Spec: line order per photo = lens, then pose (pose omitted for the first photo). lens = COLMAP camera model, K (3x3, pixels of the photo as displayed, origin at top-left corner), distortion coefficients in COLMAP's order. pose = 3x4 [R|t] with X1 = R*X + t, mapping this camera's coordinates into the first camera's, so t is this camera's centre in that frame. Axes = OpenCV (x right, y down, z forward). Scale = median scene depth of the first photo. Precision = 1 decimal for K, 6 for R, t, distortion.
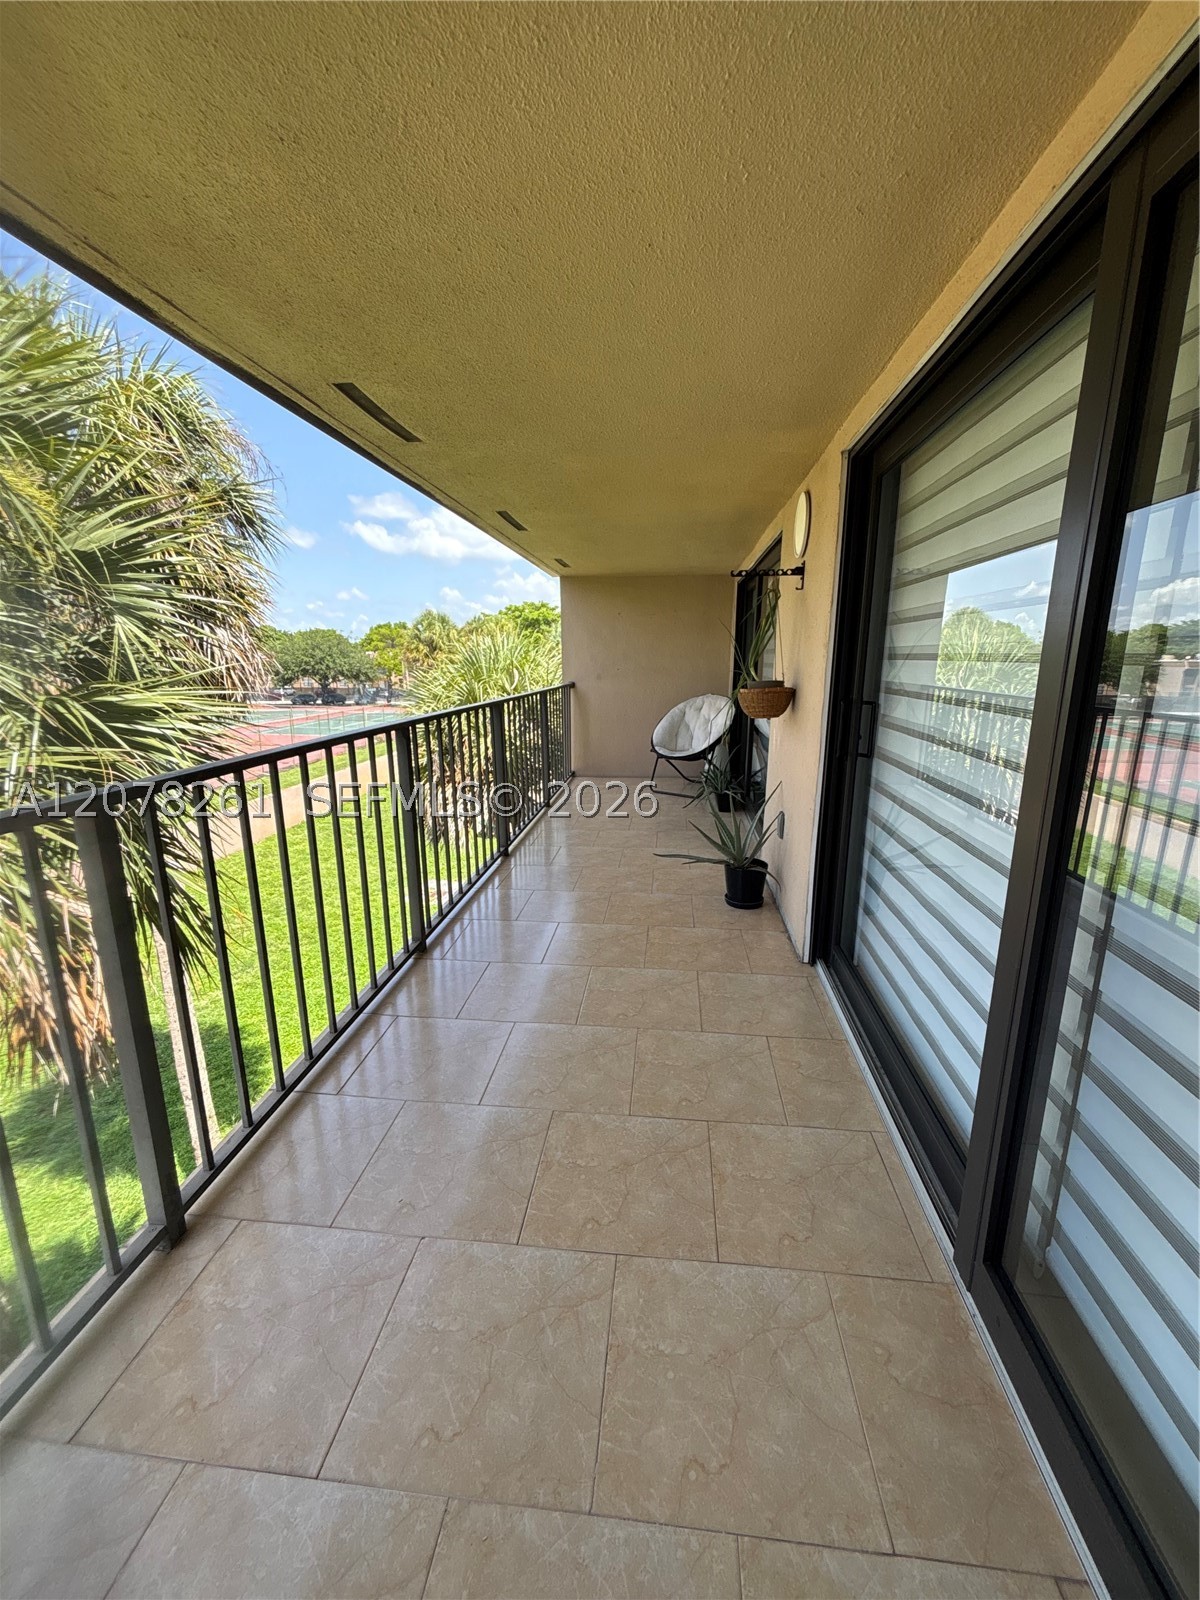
lens RADIAL K [[646.1, 0, 602.1], [0, 646.1, 804.2], [0, 0, 1]] dist [0.000874, 0.000872]
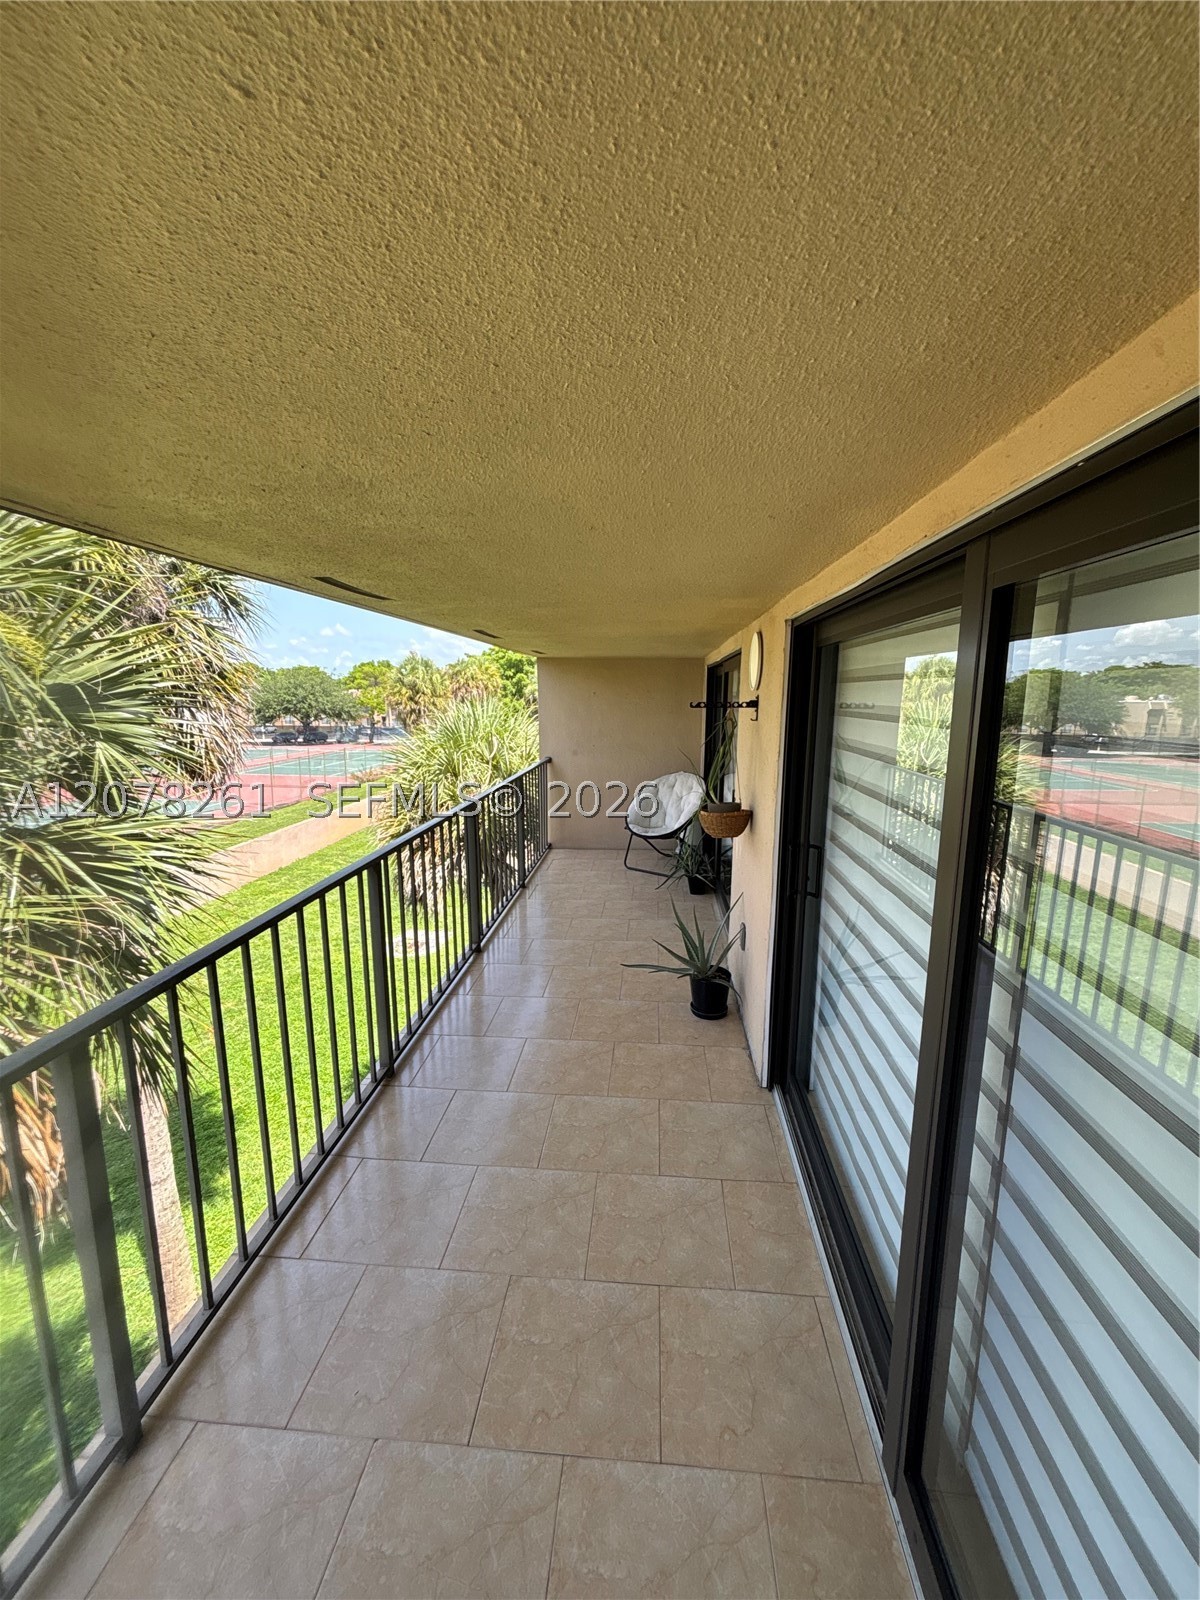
lens RADIAL K [[646.1, 0, 602.2], [0, 646.1, 804.6], [0, 0, 1]] dist [0.000874, 0.000872]
pose [[0.999649, -0.000572, 0.026489, 0.032623], [0.002037, 0.998468, -0.055300, -0.165582], [-0.026417, 0.055335, 0.998118, -0.055775]]
